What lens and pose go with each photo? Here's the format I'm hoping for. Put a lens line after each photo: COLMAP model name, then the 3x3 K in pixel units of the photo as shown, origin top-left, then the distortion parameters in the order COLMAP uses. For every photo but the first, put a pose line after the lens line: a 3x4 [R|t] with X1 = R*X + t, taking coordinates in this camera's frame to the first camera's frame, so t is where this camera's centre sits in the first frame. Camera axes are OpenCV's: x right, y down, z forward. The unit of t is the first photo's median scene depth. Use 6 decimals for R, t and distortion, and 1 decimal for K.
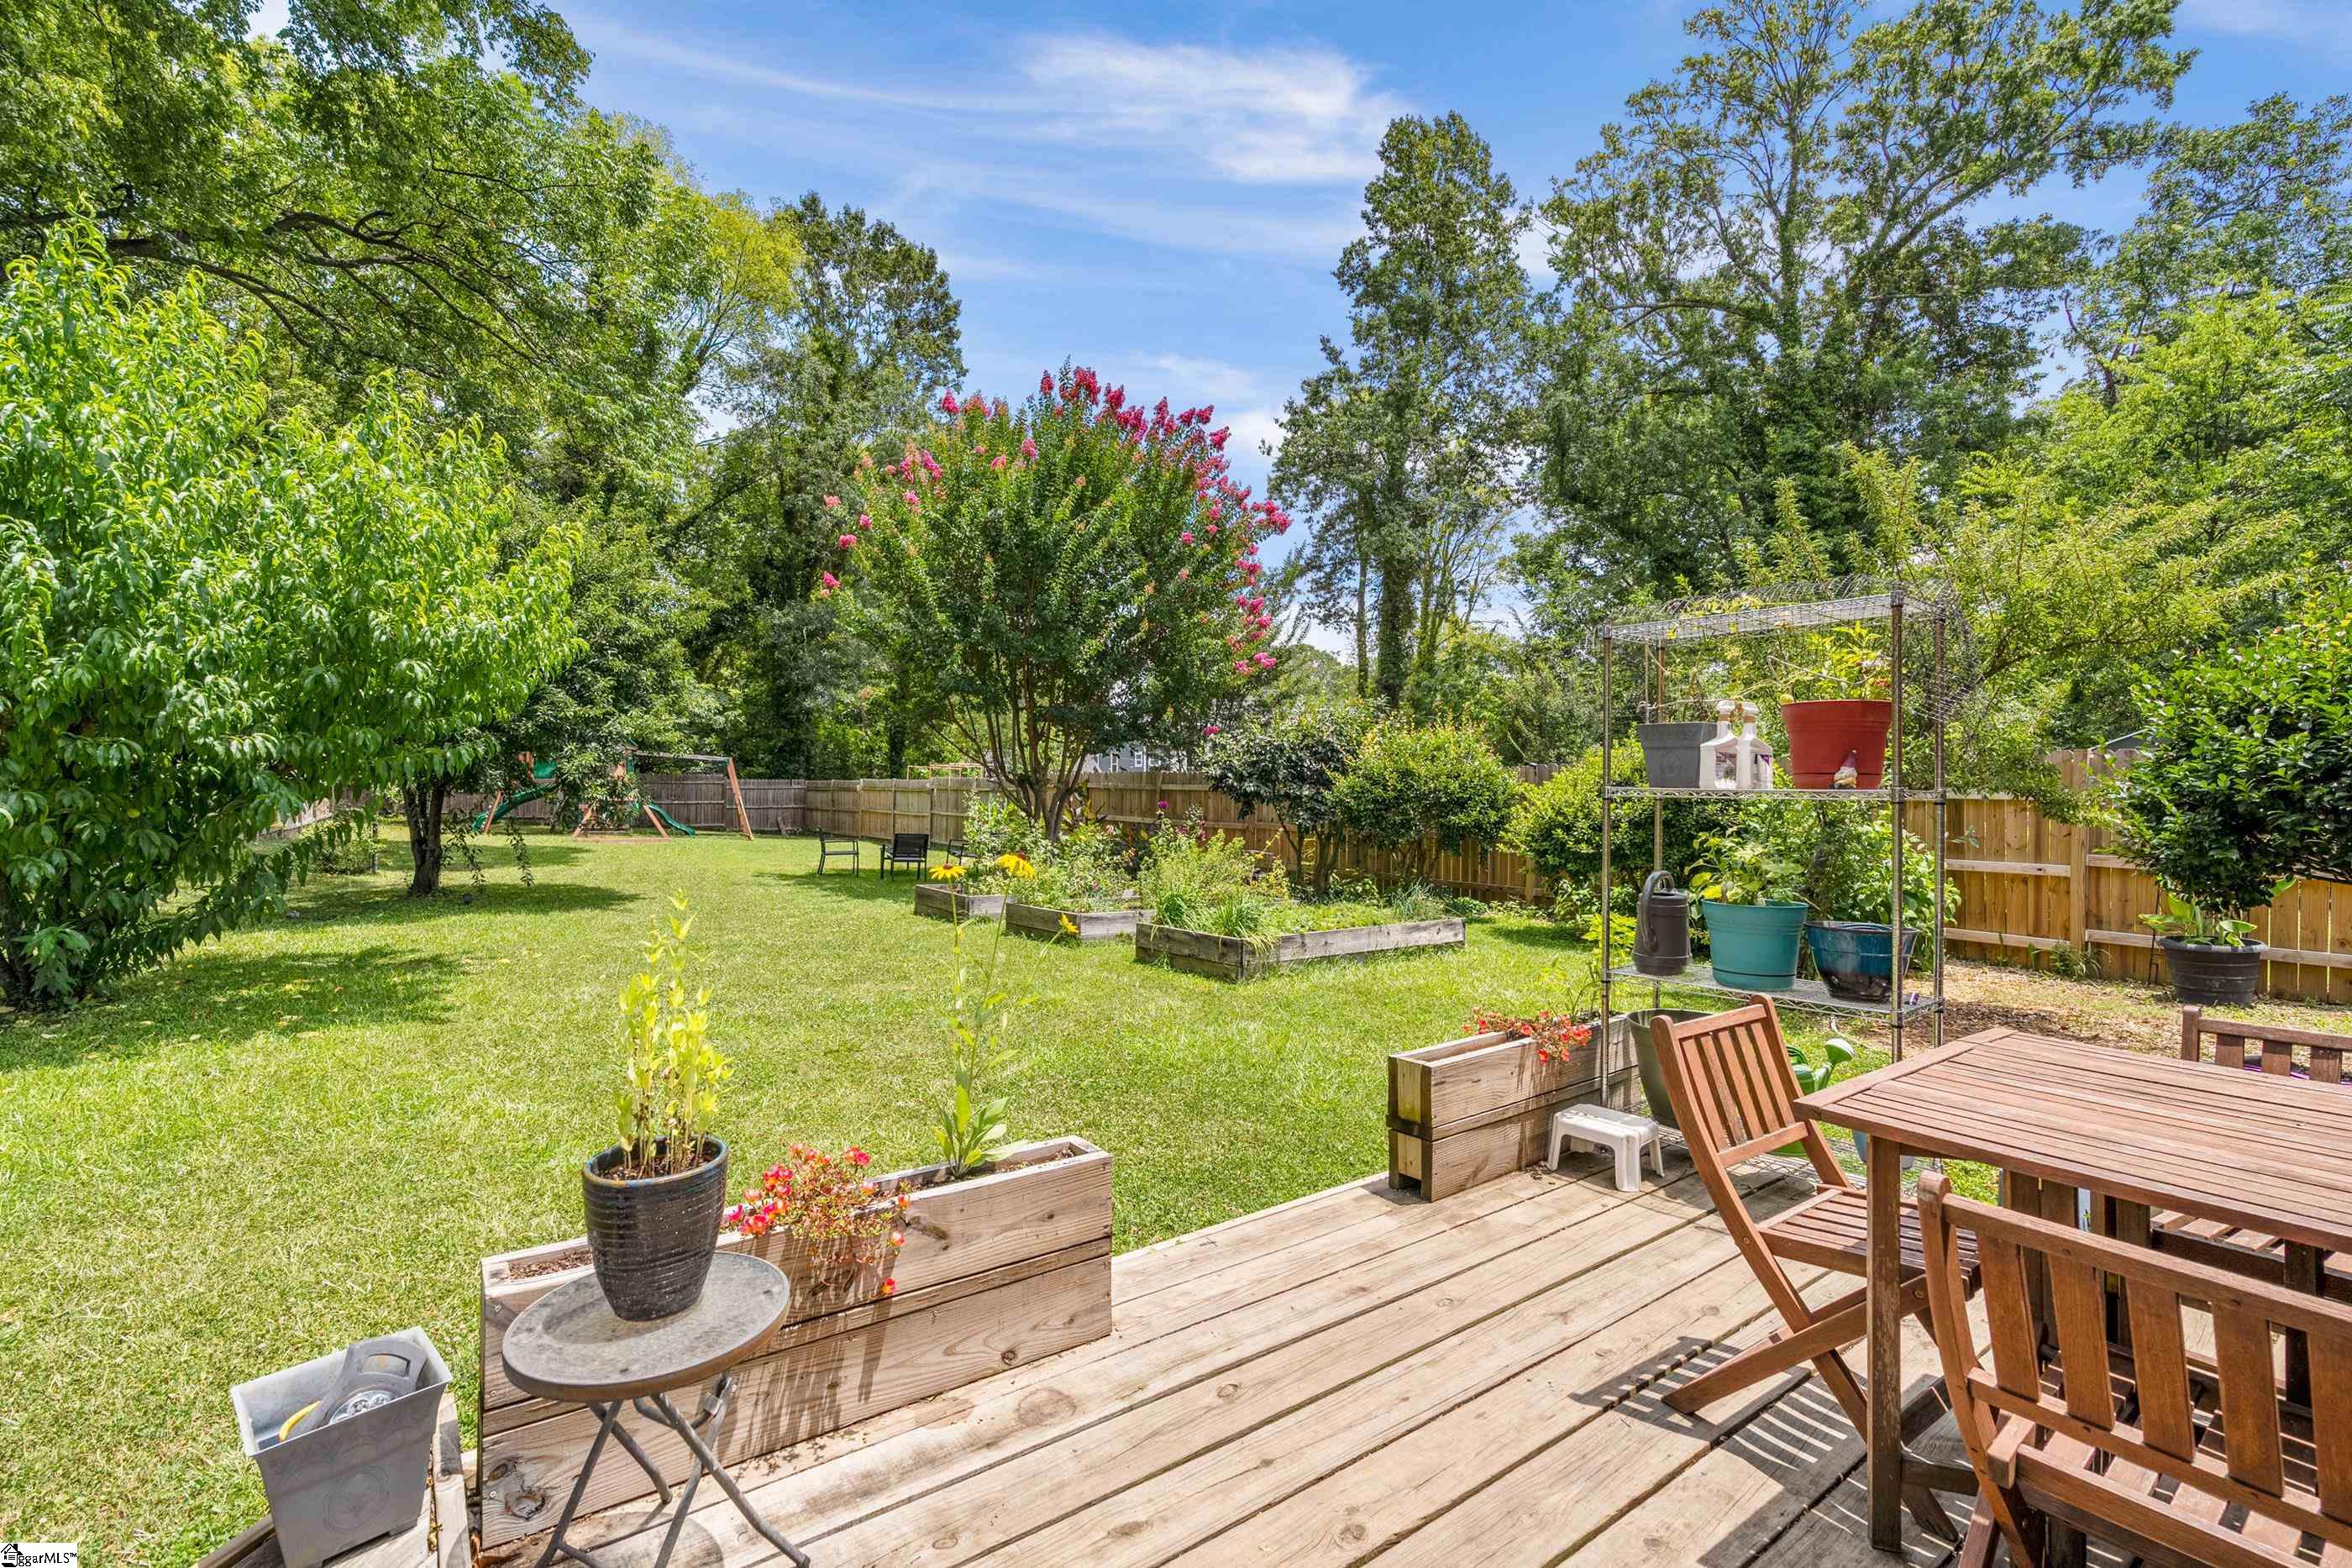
lens RADIAL K [[1060.9, 0, 1171.5], [0, 1060.9, 778.3], [0, 0, 1]] dist [-0.005010, 0.003450]
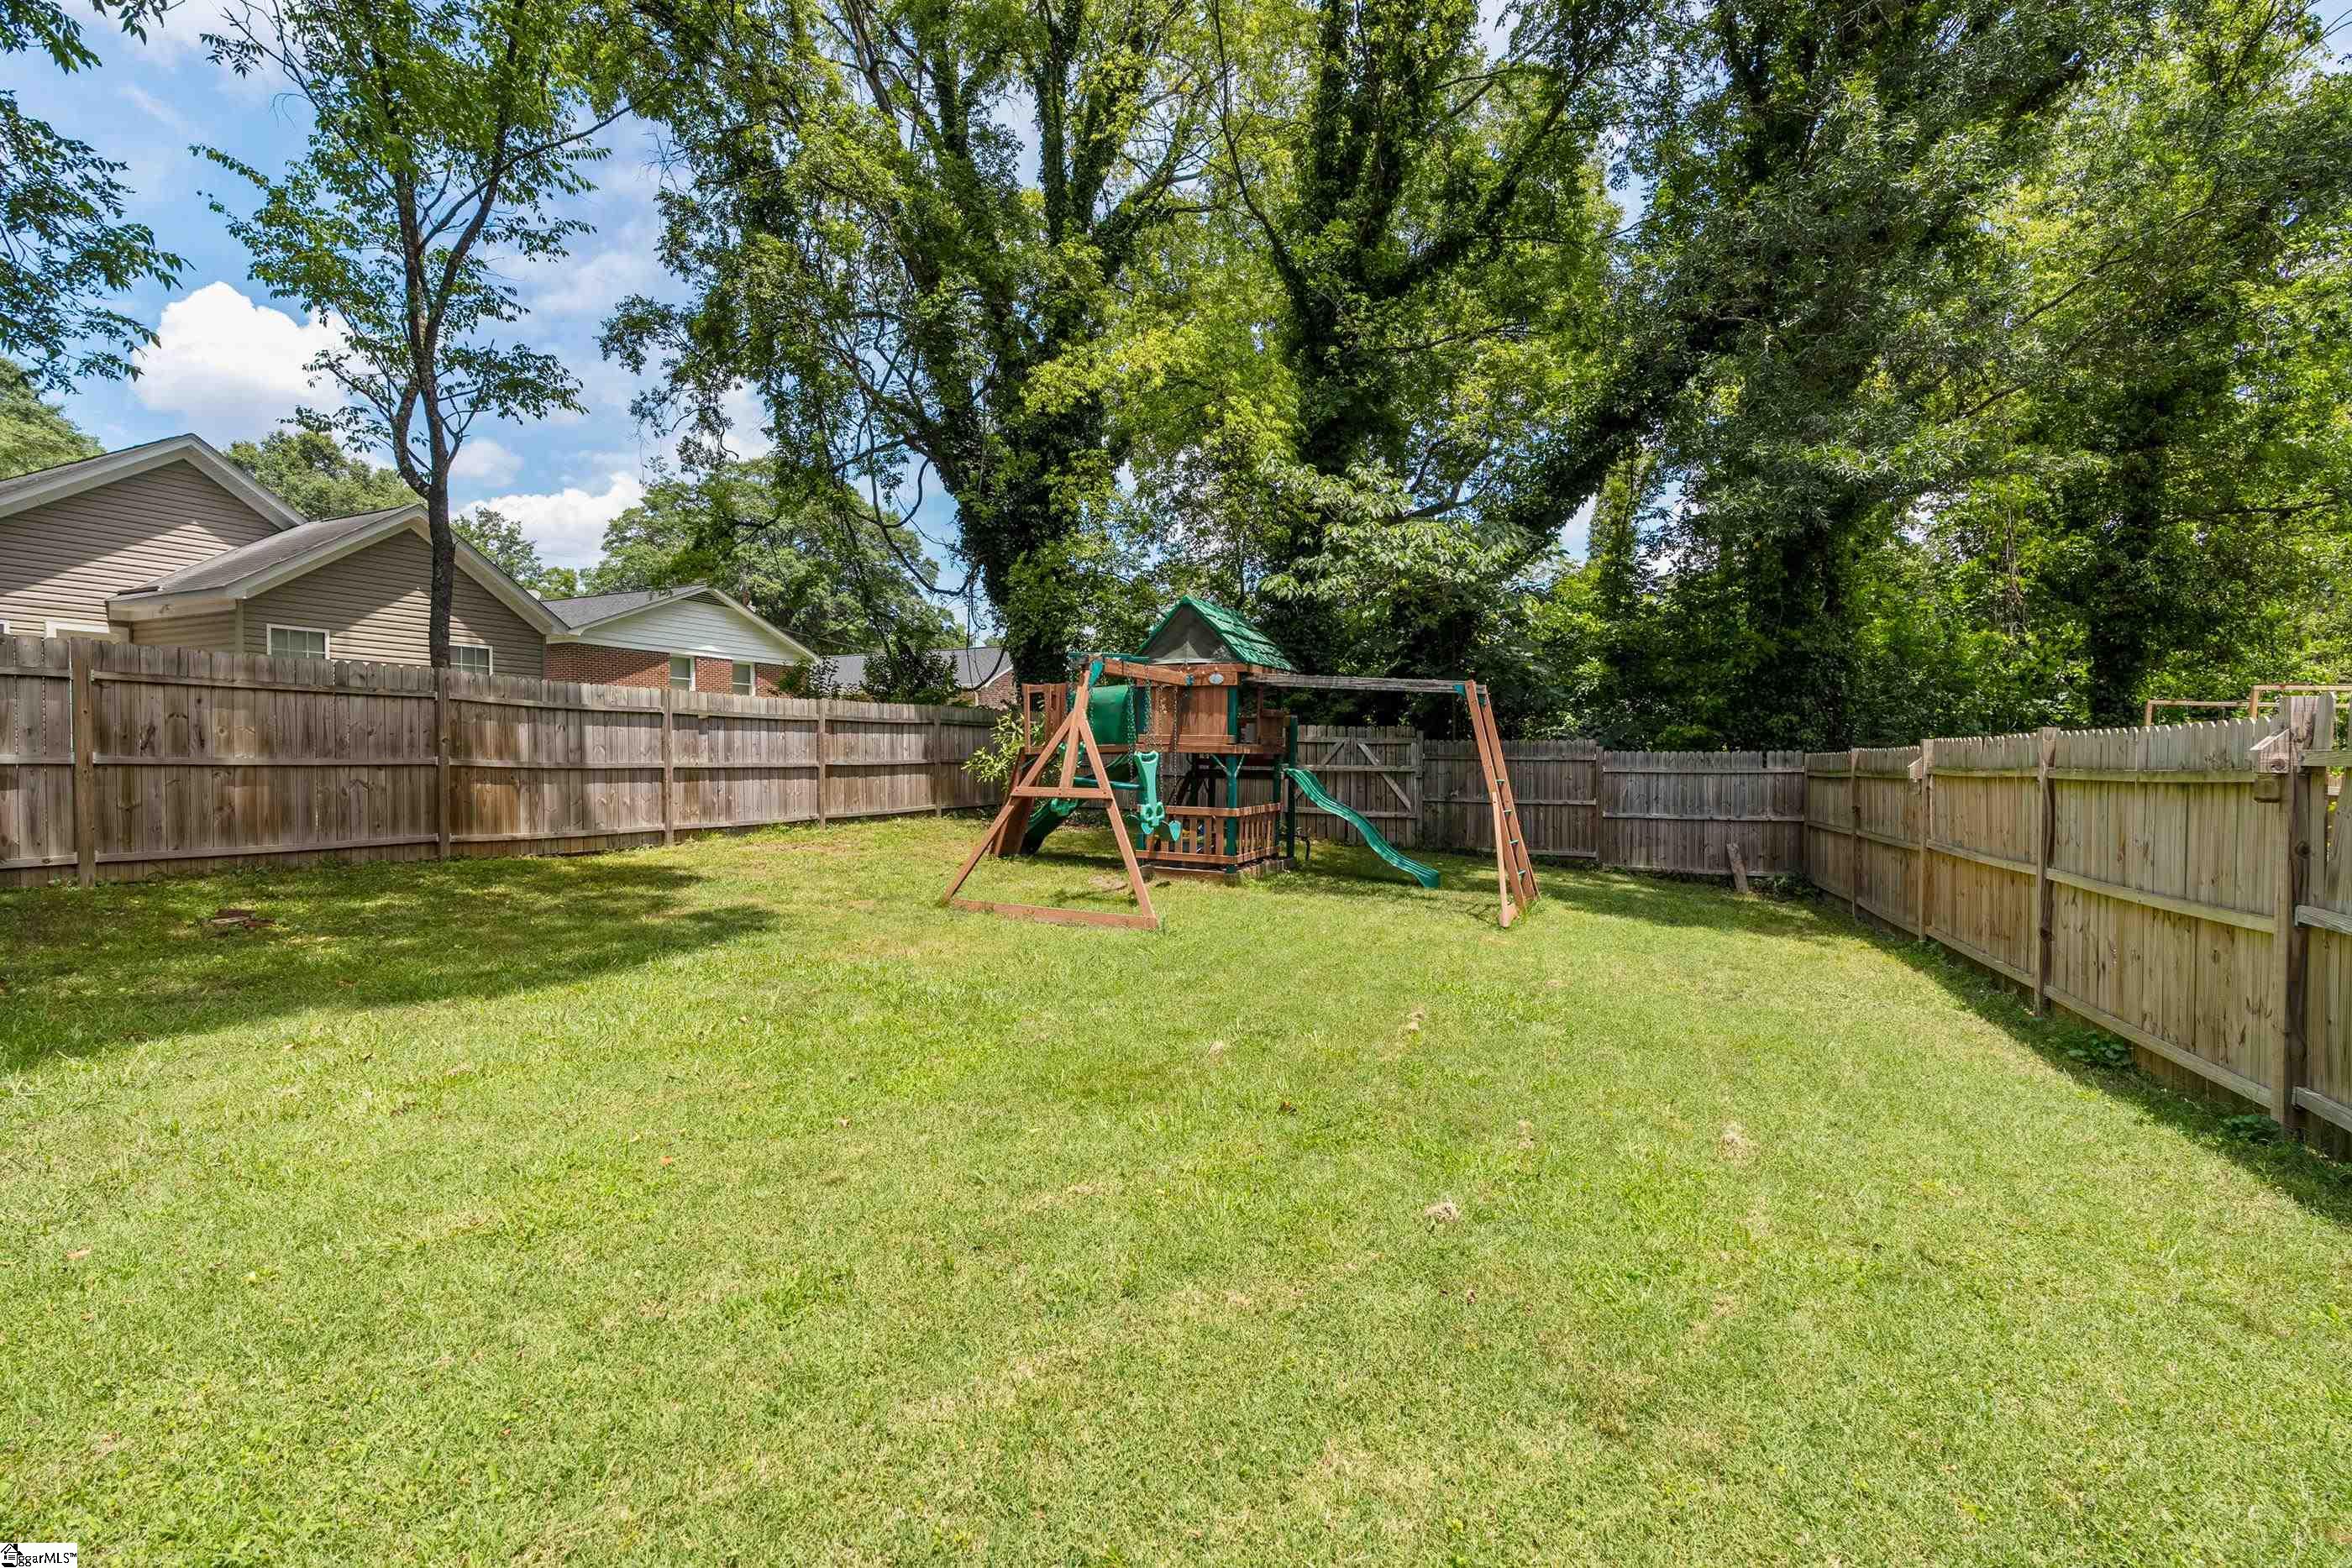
lens RADIAL K [[1060.9, 0, 1168.2], [0, 1060.9, 769.8], [0, 0, 1]] dist [-0.005010, 0.003450]
pose [[0.531756, 0.007589, -0.846863, -0.158238], [-0.006124, 0.999968, 0.005116, 0.008446], [0.846875, 0.002466, 0.531786, 0.676771]]
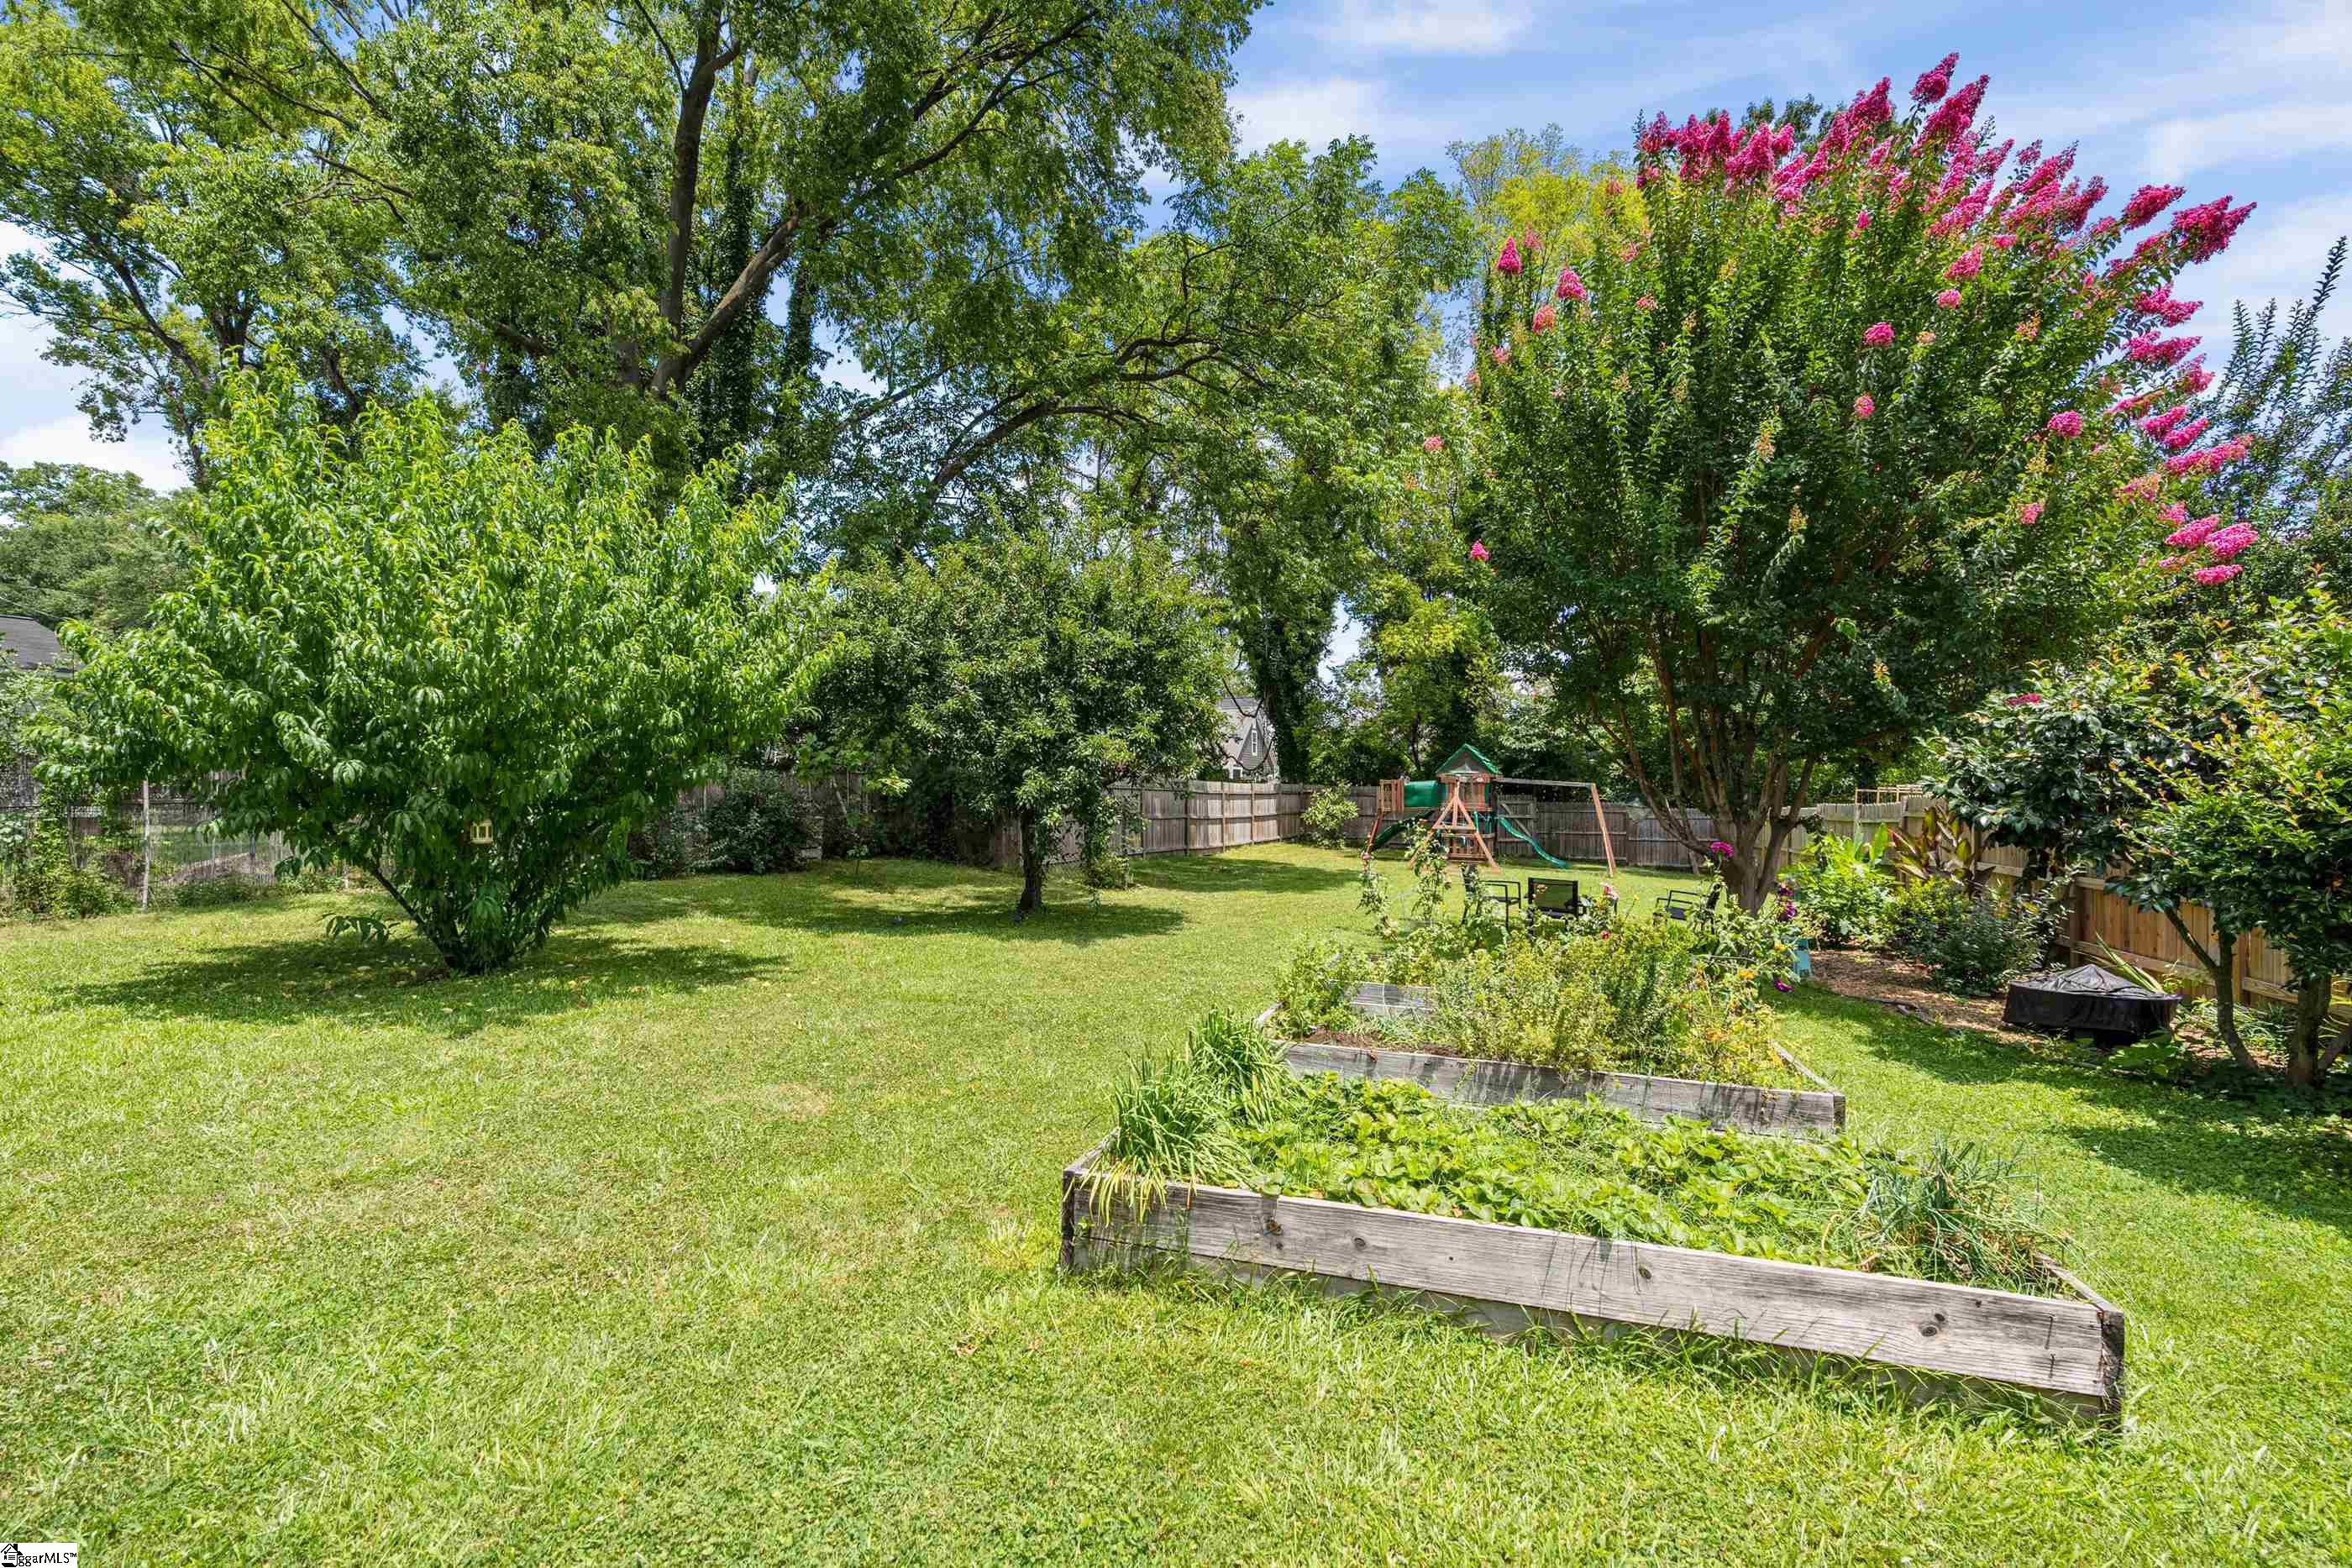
lens RADIAL K [[1060.9, 0, 1181.9], [0, 1060.9, 780.3], [0, 0, 1]] dist [-0.005010, 0.003450]
pose [[0.579427, -0.018746, -0.814809, 0.102124], [-0.003953, 0.999659, -0.025810, 0.002380], [0.815015, 0.018177, 0.579155, 0.187932]]
